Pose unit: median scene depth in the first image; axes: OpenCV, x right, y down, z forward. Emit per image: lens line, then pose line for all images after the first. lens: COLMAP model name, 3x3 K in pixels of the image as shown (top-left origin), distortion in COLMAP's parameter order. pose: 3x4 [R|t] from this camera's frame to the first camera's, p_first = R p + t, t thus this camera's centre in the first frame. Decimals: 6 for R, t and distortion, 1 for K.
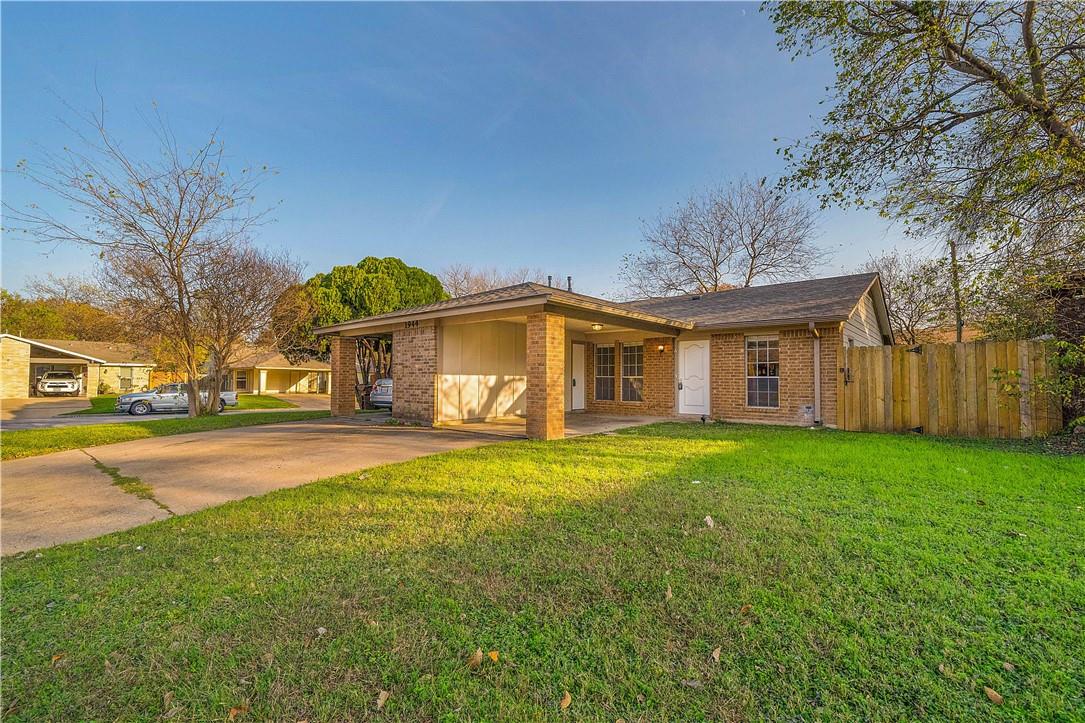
lens RADIAL K [[460.1, 0, 536.8], [0, 460.1, 371.4], [0, 0, 1]] dist [-0.000924, -0.011215]
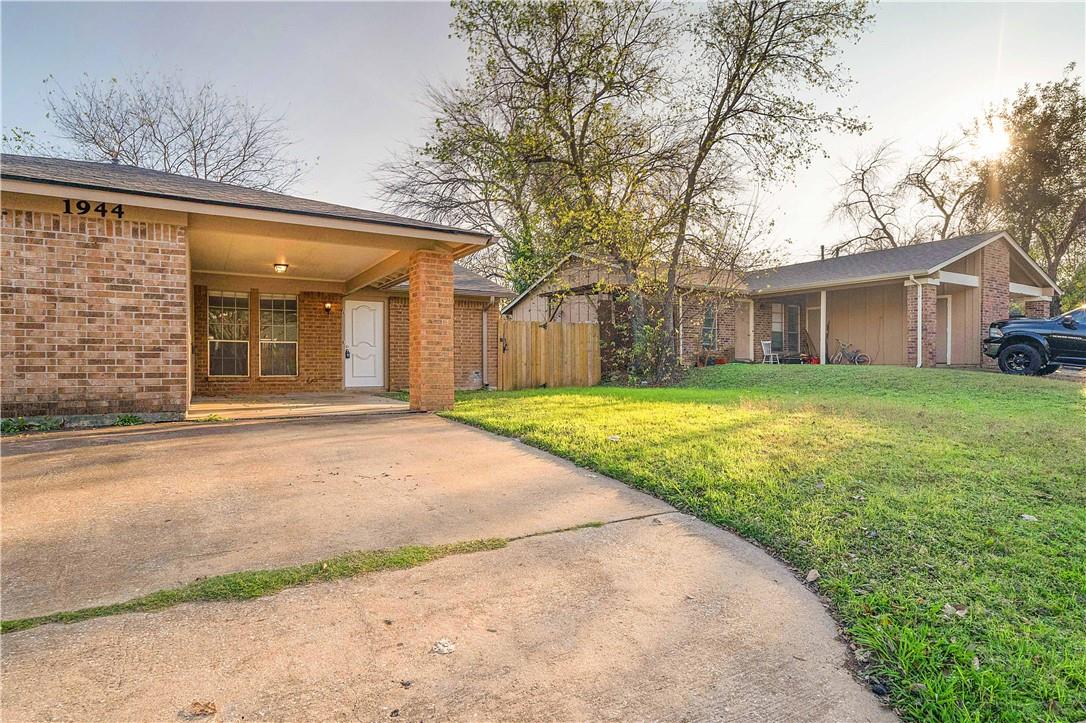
lens RADIAL K [[590.6, 0, 545.4], [0, 590.6, 369.1], [0, 0, 1]] dist [0.001560, 0.000202]
pose [[0.330234, -0.011504, 0.943829, -0.608272], [-0.014309, 0.999750, 0.017192, 0.037411], [-0.943791, -0.019183, 0.329987, 0.327294]]
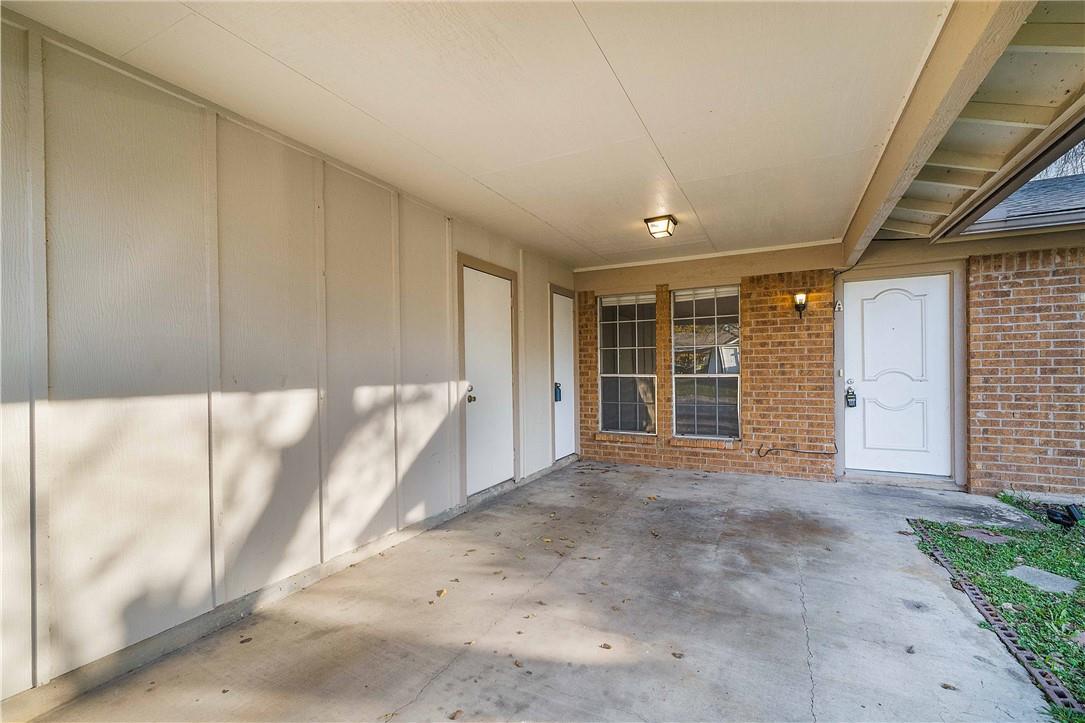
lens RADIAL K [[460.1, 0, 536.8], [0, 460.1, 371.4], [0, 0, 1]] dist [-0.000924, -0.011215]
pose [[0.974589, -0.020117, 0.223095, -0.029377], [0.014110, 0.999495, 0.028487, -0.005628], [-0.223555, -0.024616, 0.974380, 0.724047]]
